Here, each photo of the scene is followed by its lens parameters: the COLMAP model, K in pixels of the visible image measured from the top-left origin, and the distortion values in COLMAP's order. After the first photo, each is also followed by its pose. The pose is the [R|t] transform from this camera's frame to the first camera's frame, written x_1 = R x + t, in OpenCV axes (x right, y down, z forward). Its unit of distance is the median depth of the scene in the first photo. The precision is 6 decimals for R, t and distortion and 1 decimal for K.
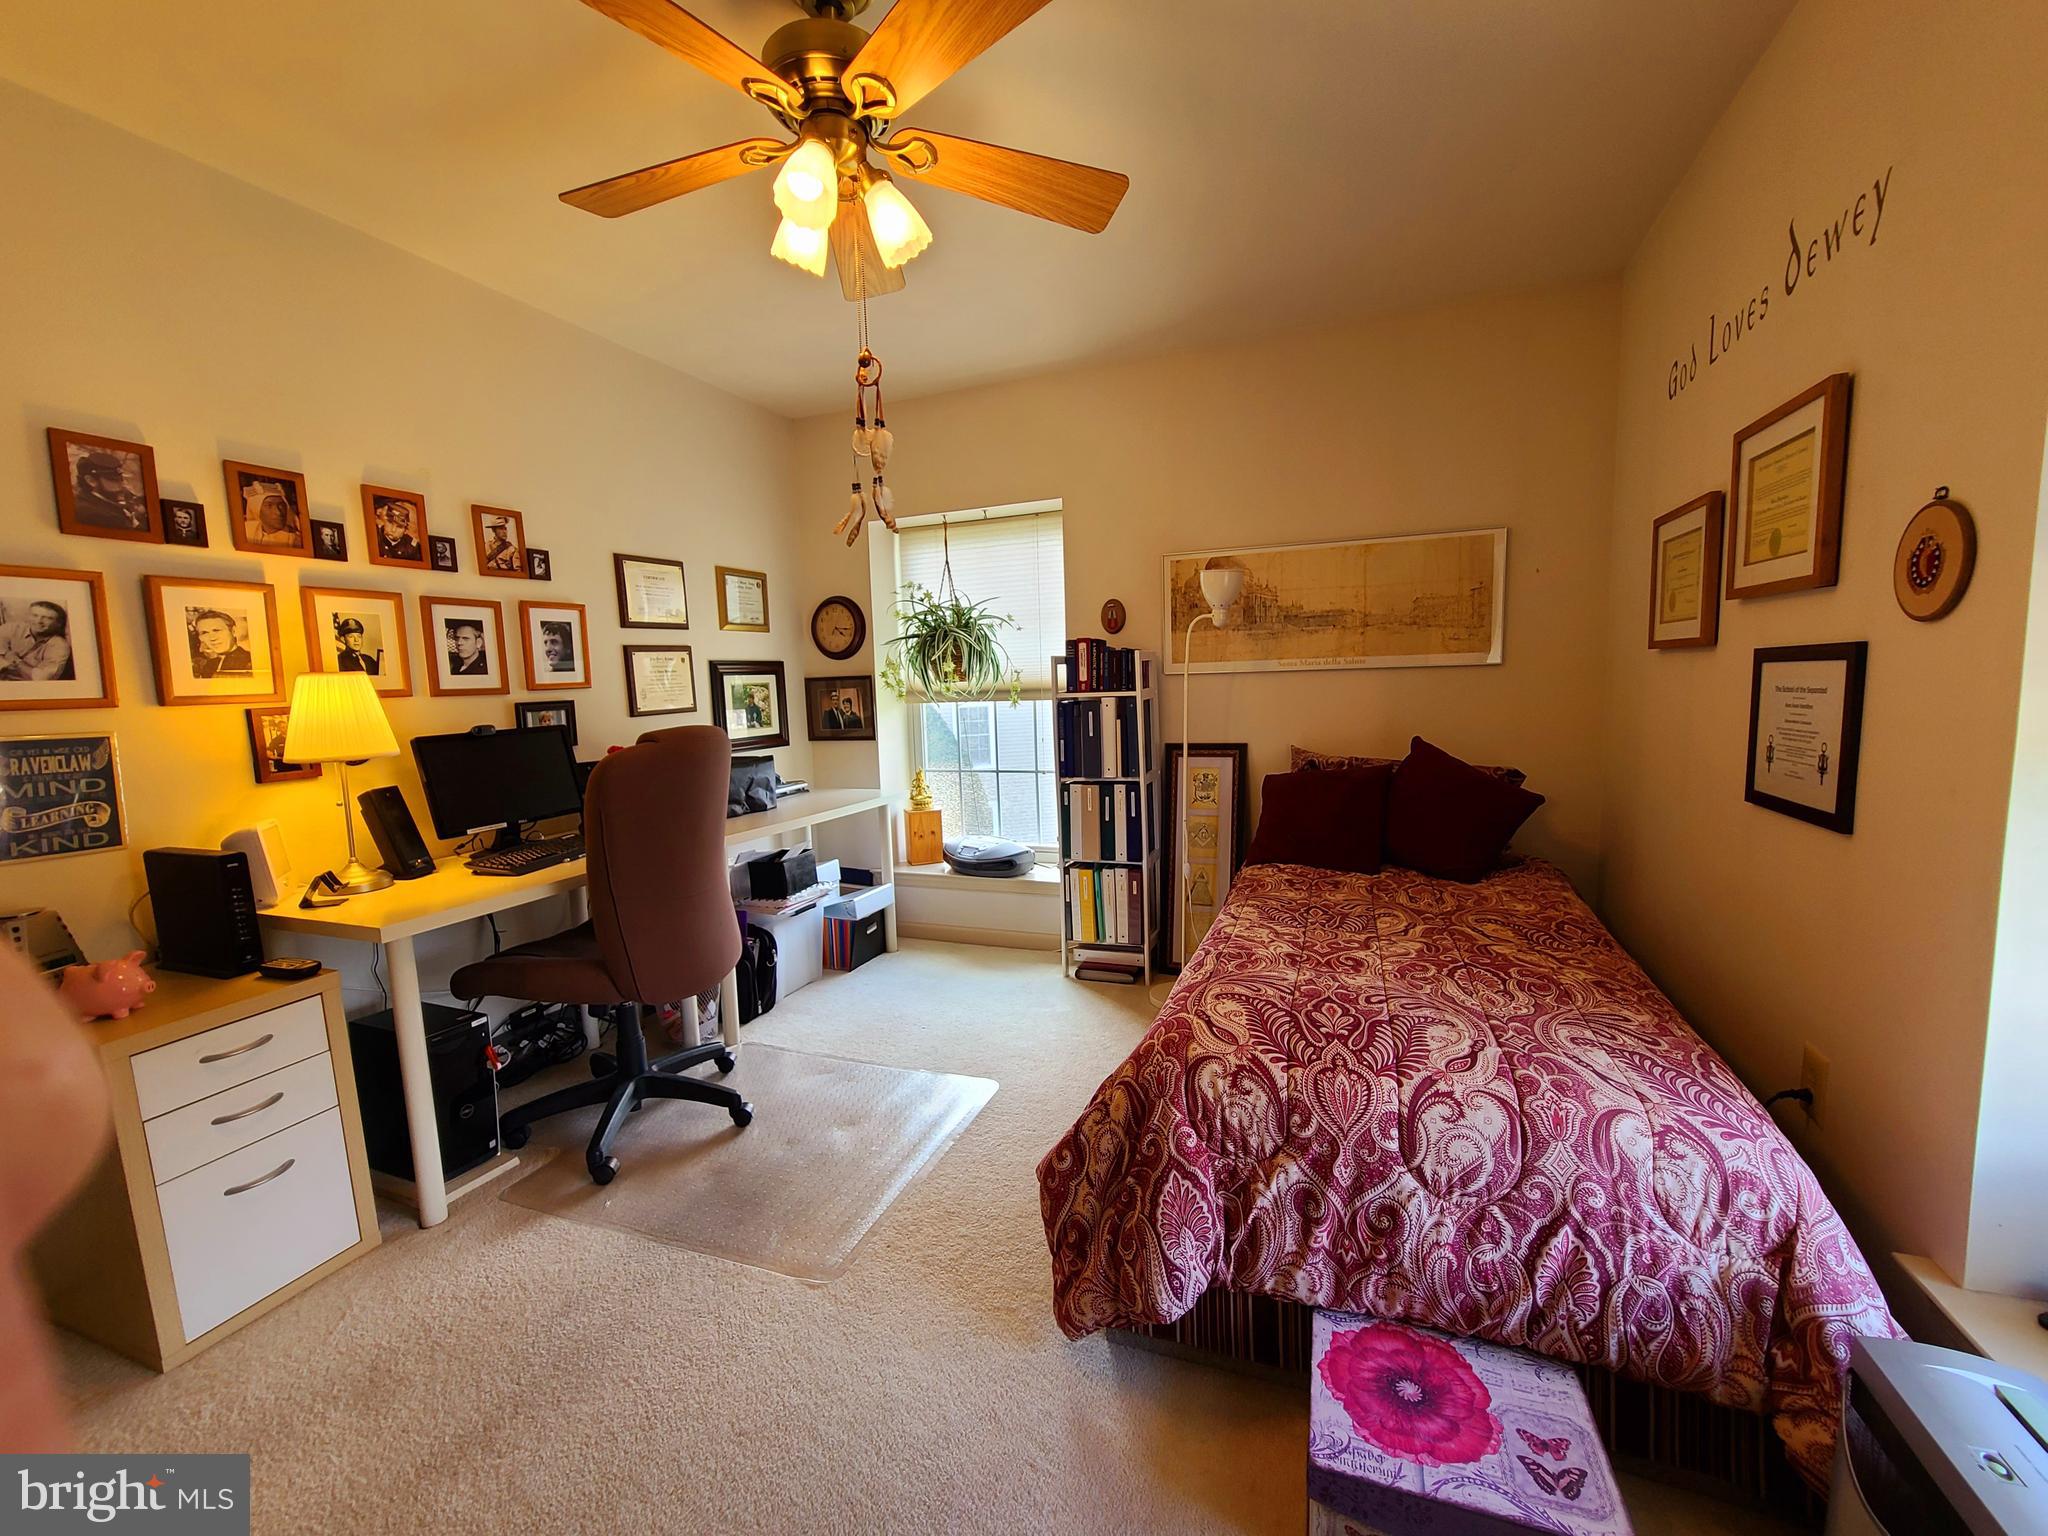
lens RADIAL K [[839.1, 0, 1026.9], [0, 839.1, 772.9], [0, 0, 1]] dist [-0.001326, -0.000066]
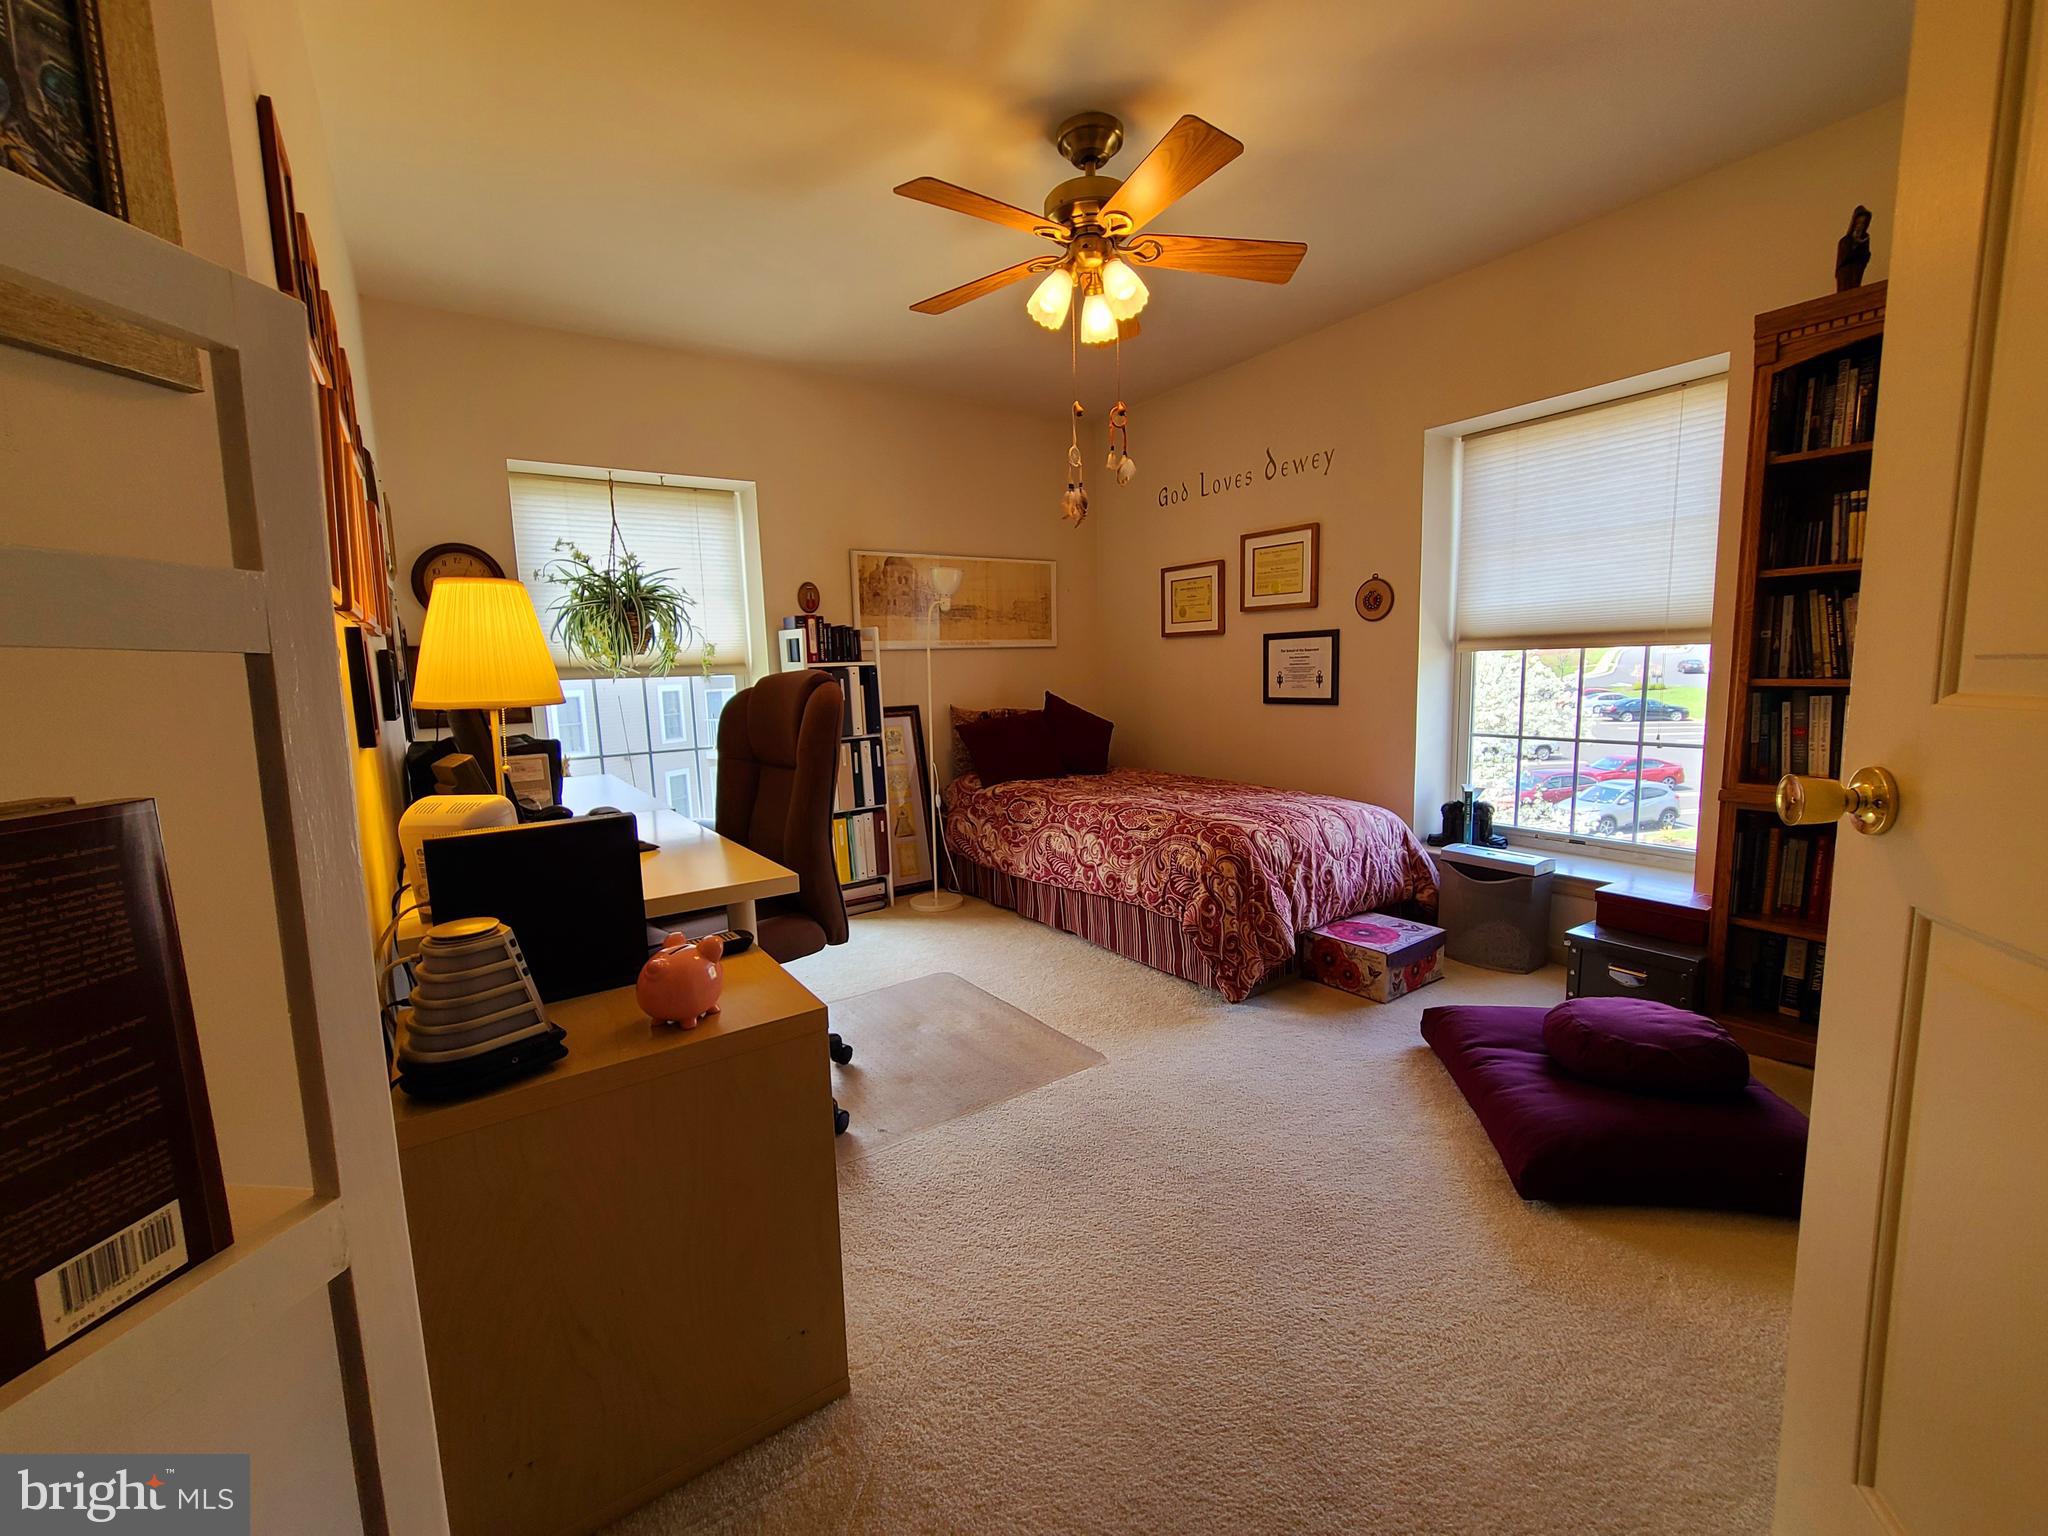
lens RADIAL K [[844.7, 0, 1024.0], [0, 844.7, 768.0], [0, 0, 1]] dist [0.000764, 0.000026]
pose [[0.559577, -0.085377, 0.824369, -0.805984], [0.103304, 0.994108, 0.032834, 0.038937], [-0.822315, 0.066787, 0.565100, 0.164446]]
